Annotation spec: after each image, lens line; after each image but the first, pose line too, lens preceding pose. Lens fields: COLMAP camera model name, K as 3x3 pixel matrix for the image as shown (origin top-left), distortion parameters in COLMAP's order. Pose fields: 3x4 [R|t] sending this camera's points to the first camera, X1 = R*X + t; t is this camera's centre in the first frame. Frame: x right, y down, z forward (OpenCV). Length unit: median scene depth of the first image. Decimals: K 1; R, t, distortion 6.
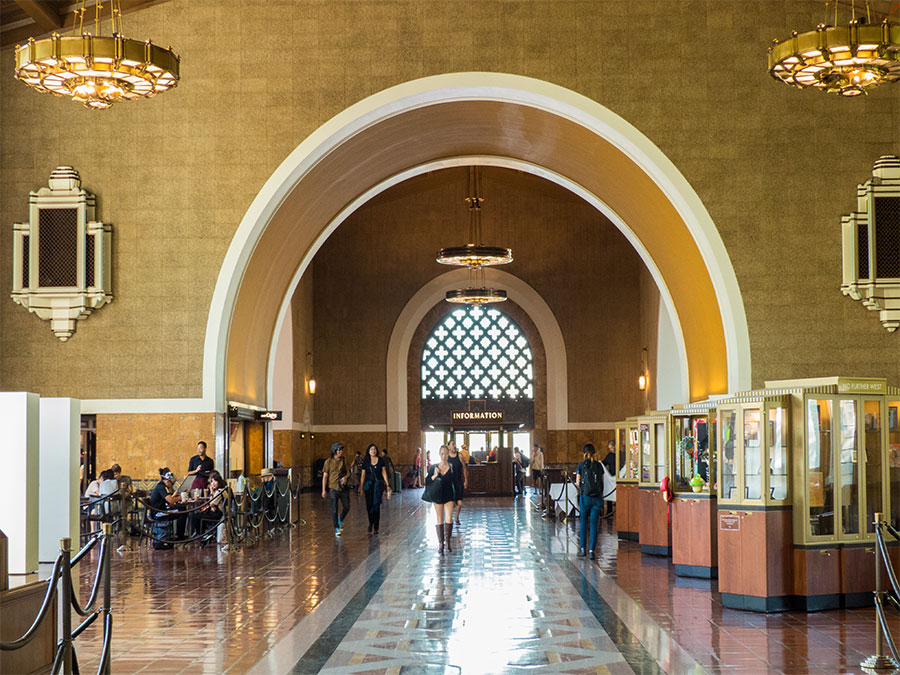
lens RADIAL K [[1136.7, 0, 450.0], [0, 1136.7, 337.5], [0, 0, 1]] dist [0.012370, 0.008212]
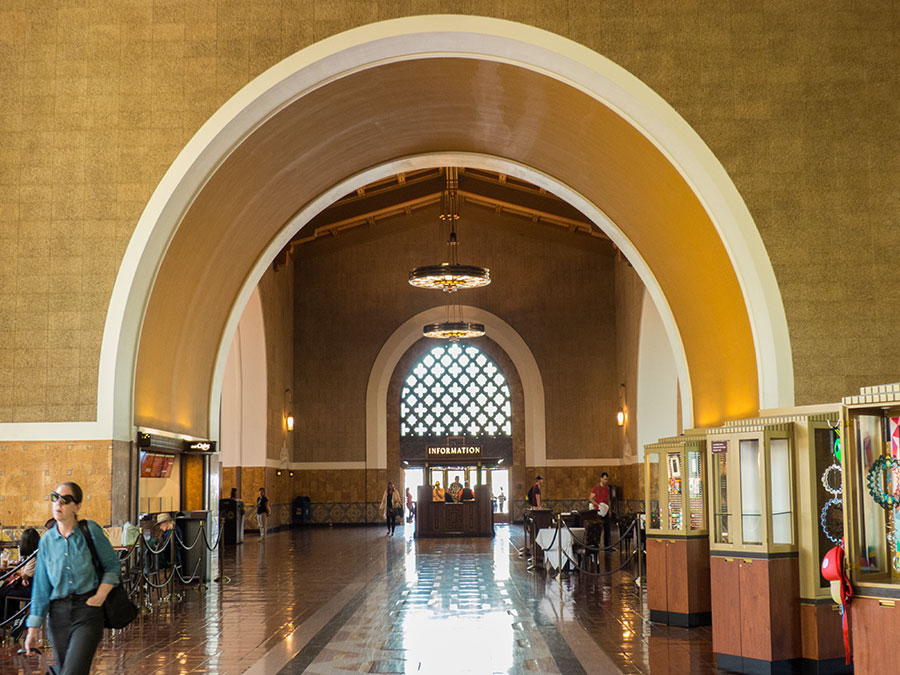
lens RADIAL K [[922.8, 0, 450.0], [0, 922.8, 337.5], [0, 0, 1]] dist [0.003324, 0.005327]
pose [[0.999940, -0.000756, 0.010968, 0.016352], [0.001435, 0.998070, -0.062081, 0.029429], [-0.010899, 0.062093, 0.998011, 0.297271]]
